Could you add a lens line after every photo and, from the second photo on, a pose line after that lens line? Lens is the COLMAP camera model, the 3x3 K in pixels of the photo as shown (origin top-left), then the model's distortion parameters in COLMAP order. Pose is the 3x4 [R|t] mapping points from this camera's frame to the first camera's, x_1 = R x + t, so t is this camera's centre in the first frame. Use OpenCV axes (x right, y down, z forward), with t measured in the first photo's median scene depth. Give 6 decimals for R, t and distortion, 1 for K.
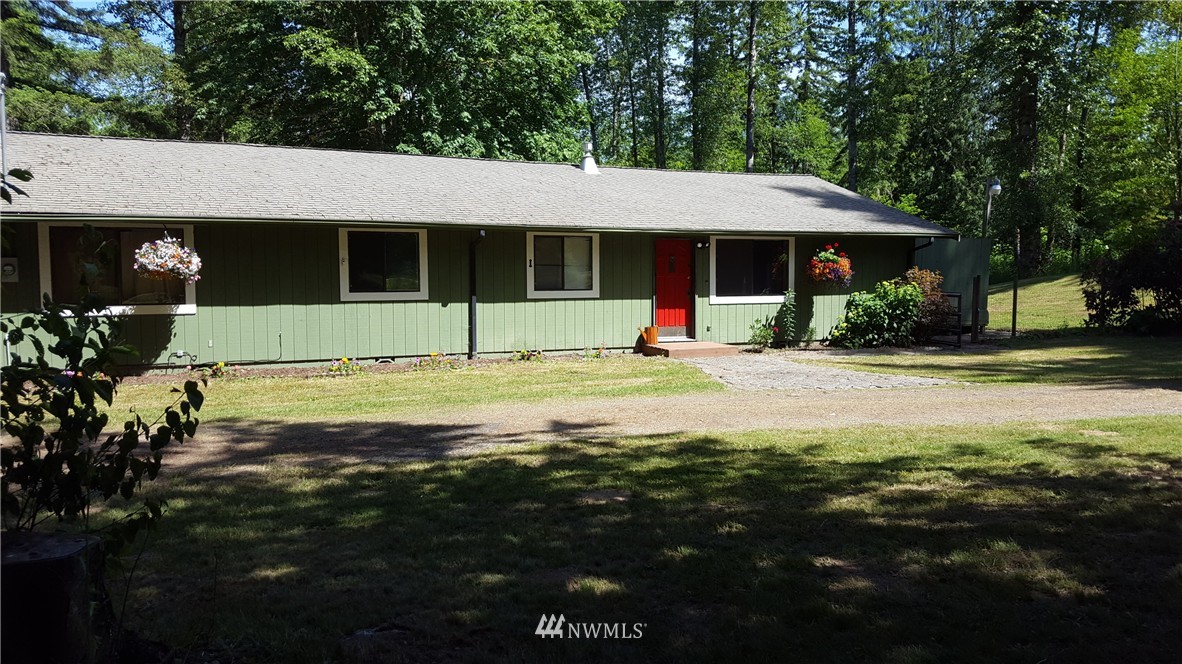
lens RADIAL K [[917.8, 0, 585.3], [0, 917.8, 336.1], [0, 0, 1]] dist [0.181758, -0.303856]
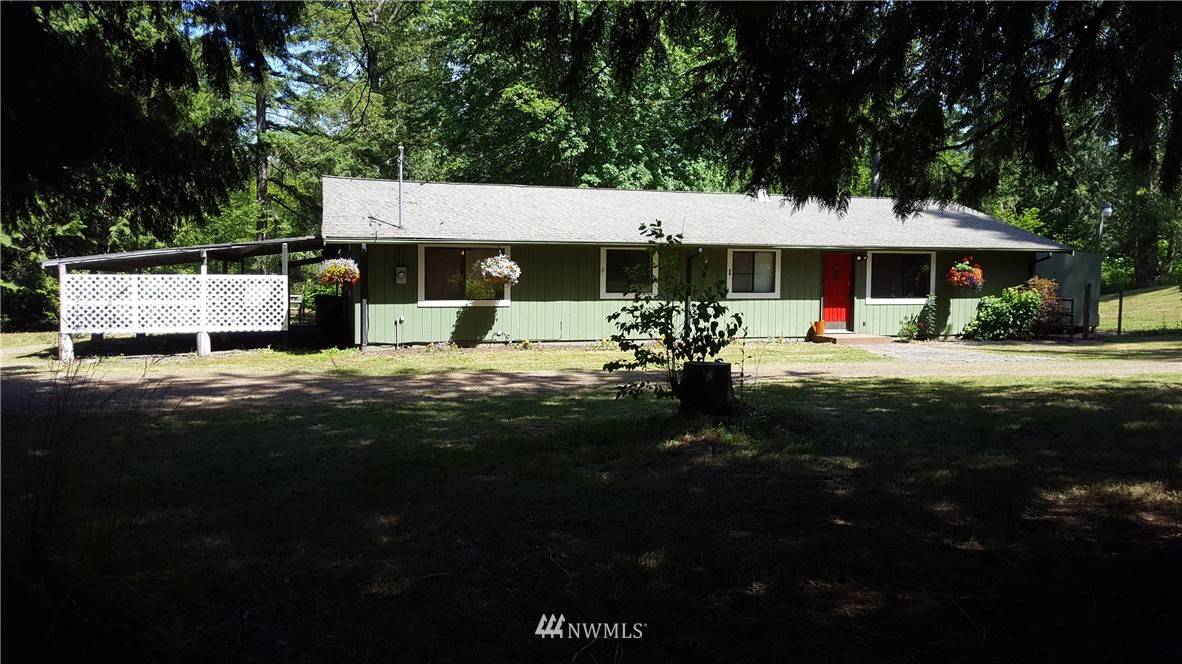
lens RADIAL K [[917.8, 0, 585.3], [0, 917.8, 336.1], [0, 0, 1]] dist [0.181758, -0.303856]
pose [[0.993919, 0.012681, -0.109382, -0.109048], [-0.013908, 0.999849, -0.010463, 0.028089], [0.109232, 0.011920, 0.993945, -0.322595]]
